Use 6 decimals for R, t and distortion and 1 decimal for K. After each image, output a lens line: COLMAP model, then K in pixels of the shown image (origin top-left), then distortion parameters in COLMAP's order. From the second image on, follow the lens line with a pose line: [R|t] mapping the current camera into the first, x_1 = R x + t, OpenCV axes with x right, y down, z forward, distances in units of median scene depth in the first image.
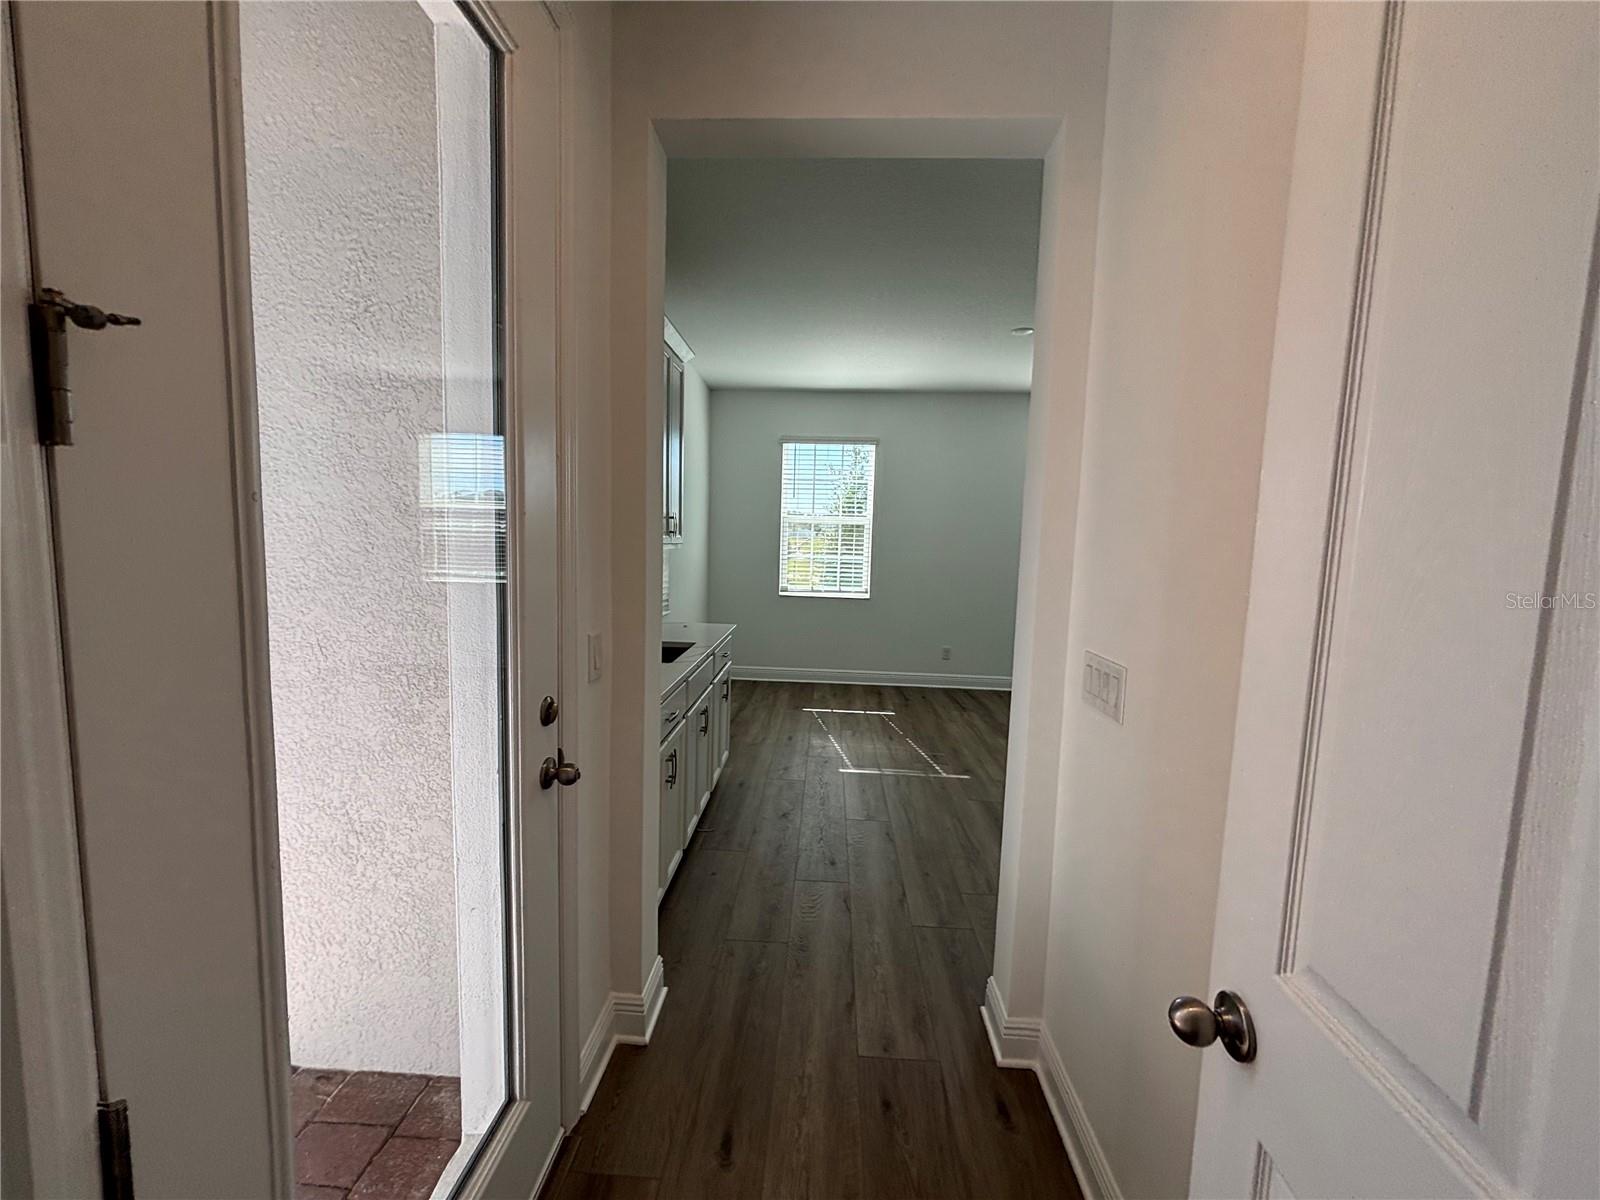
lens RADIAL K [[635.3, 0, 797.2], [0, 635.3, 598.8], [0, 0, 1]] dist [0.000051, 0.000052]
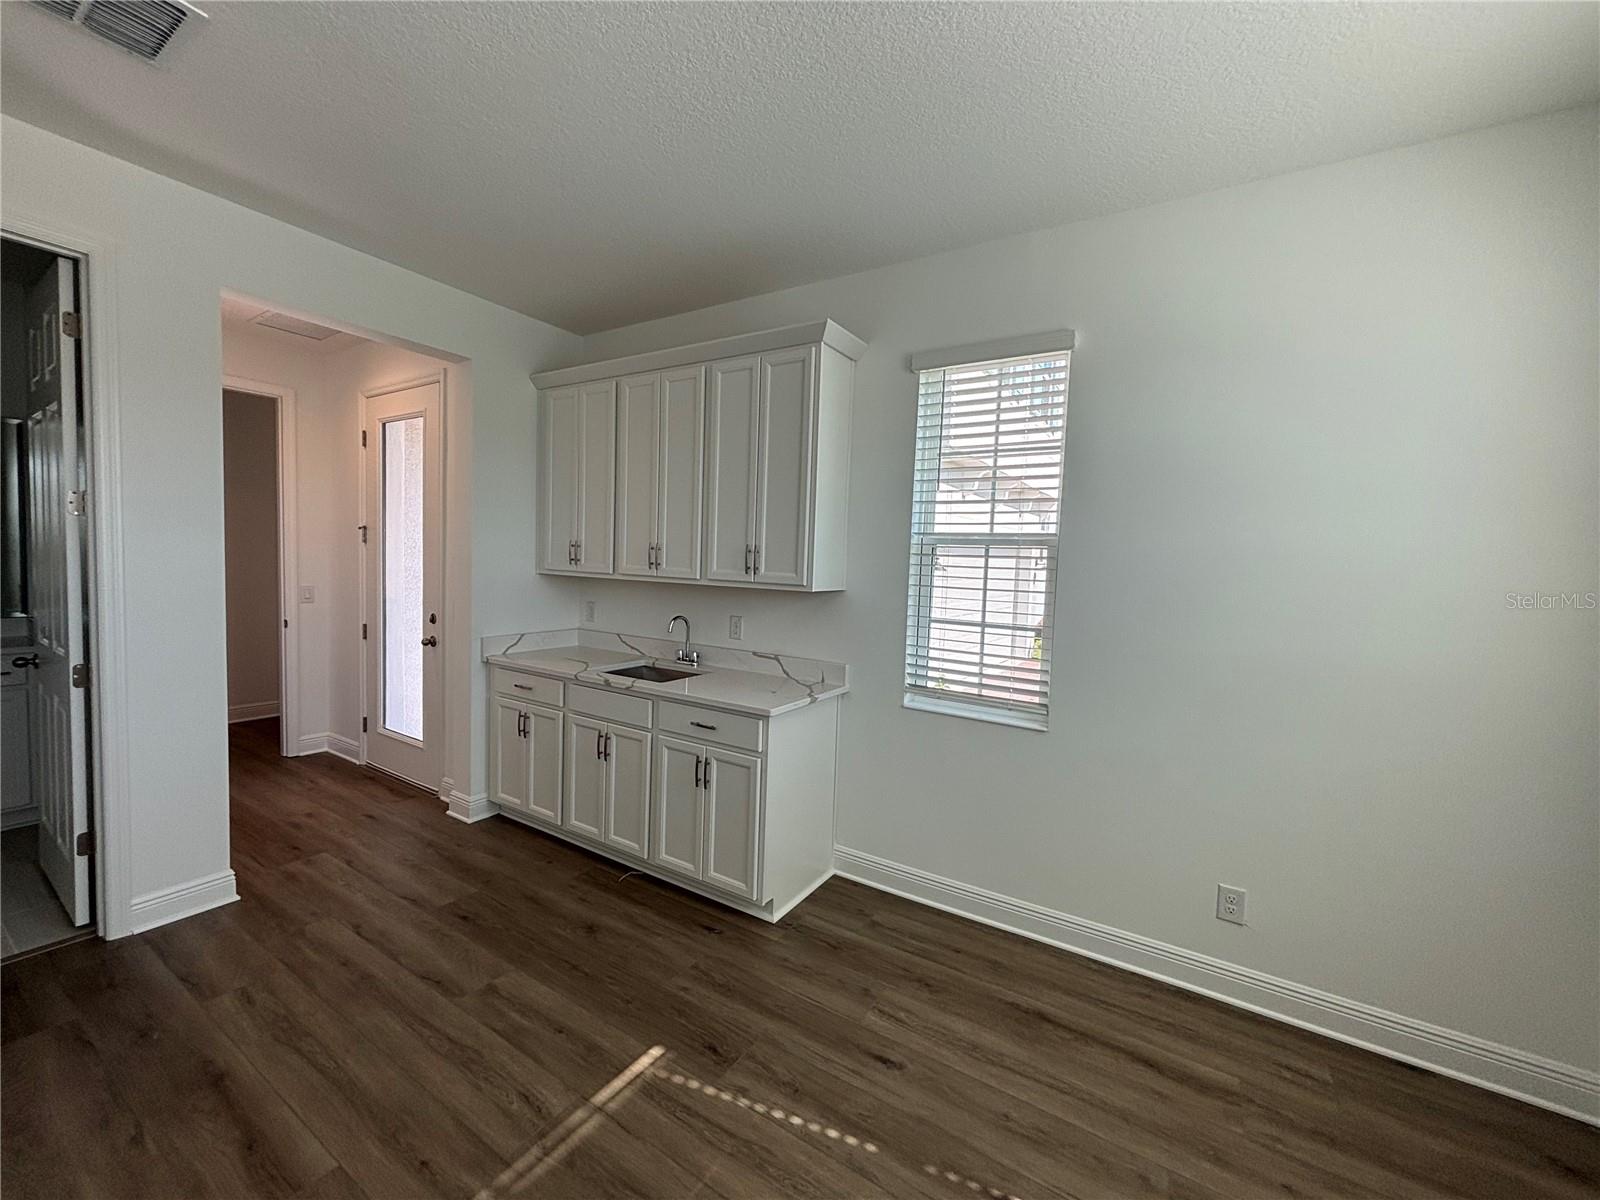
lens RADIAL K [[647.5, 0, 797.2], [0, 647.5, 592.8], [0, 0, 1]] dist [0.000590, 0.000328]
pose [[-0.493243, -0.002439, -0.869888, 0.349218], [-0.133664, 0.988333, 0.073018, -0.097418], [0.859561, 0.152288, -0.487814, 0.996713]]
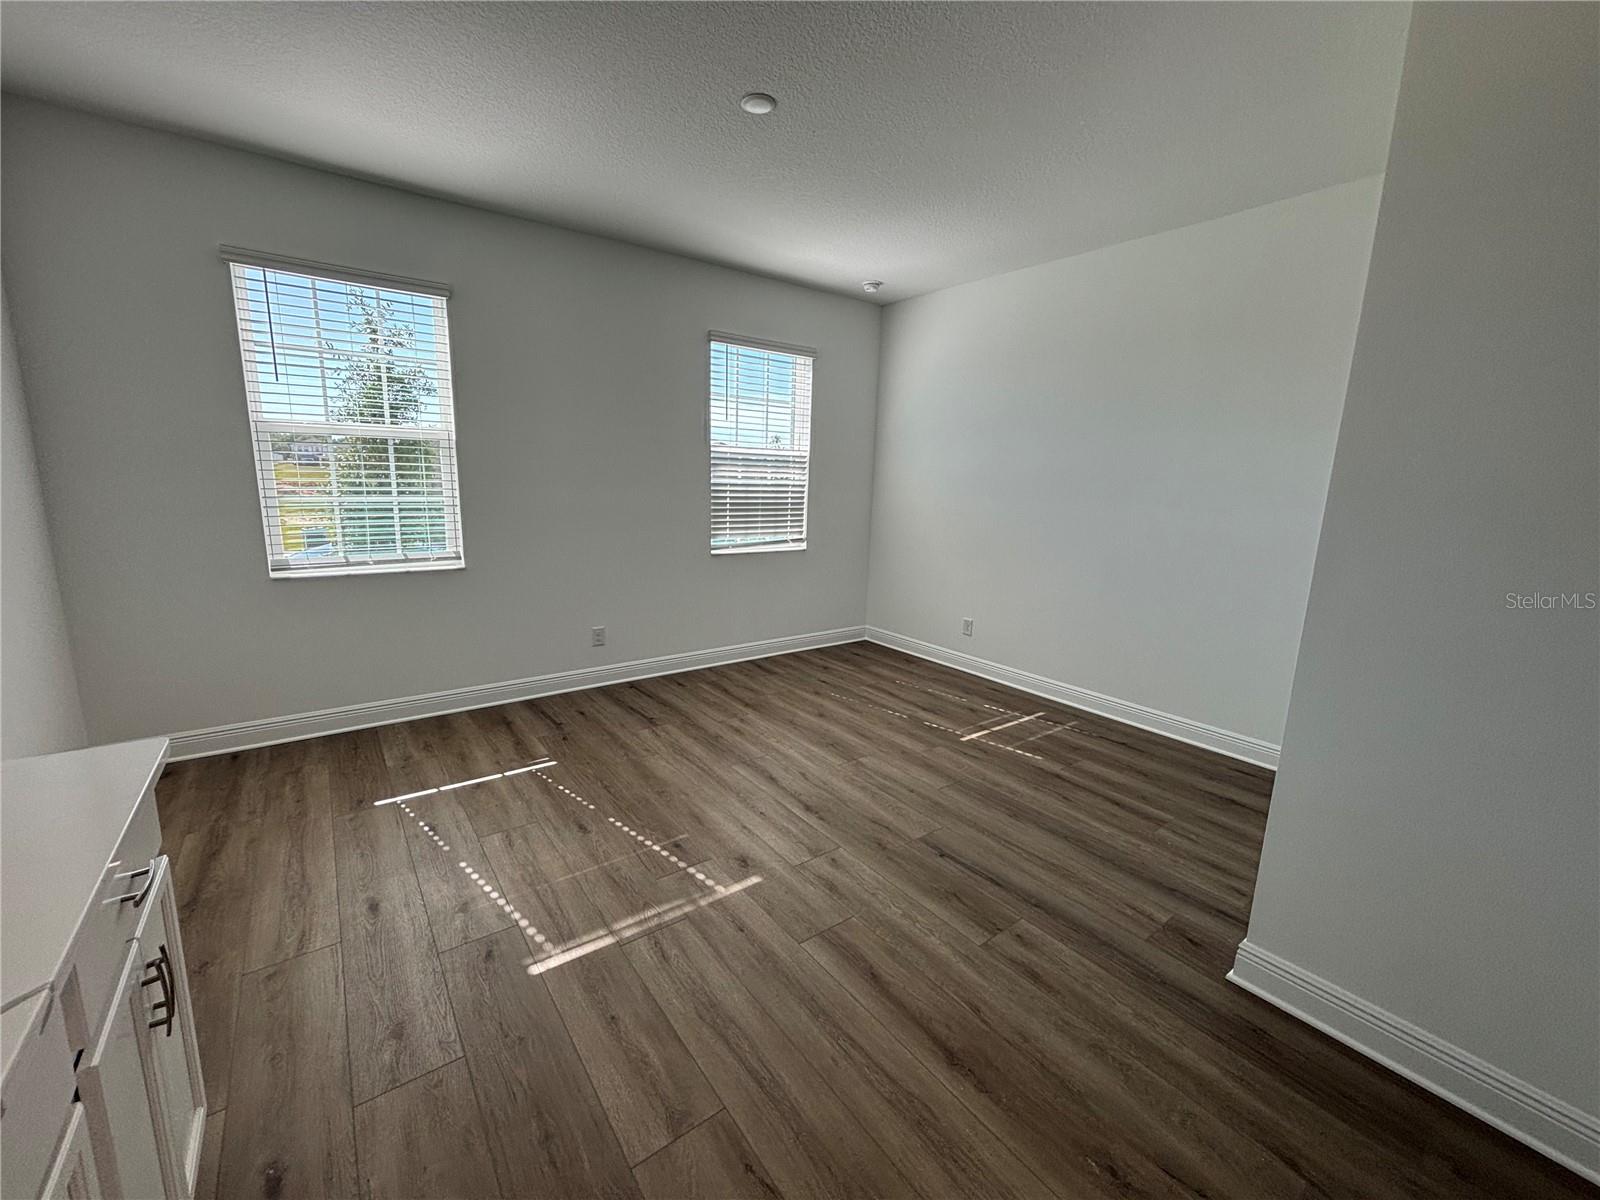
lens RADIAL K [[647.5, 0, 797.2], [0, 647.5, 592.8], [0, 0, 1]] dist [0.000590, 0.000328]
pose [[0.769594, -0.124348, 0.626309, -0.036166], [0.057070, 0.990324, 0.126494, -0.044132], [-0.635978, -0.061605, 0.769244, 0.408584]]
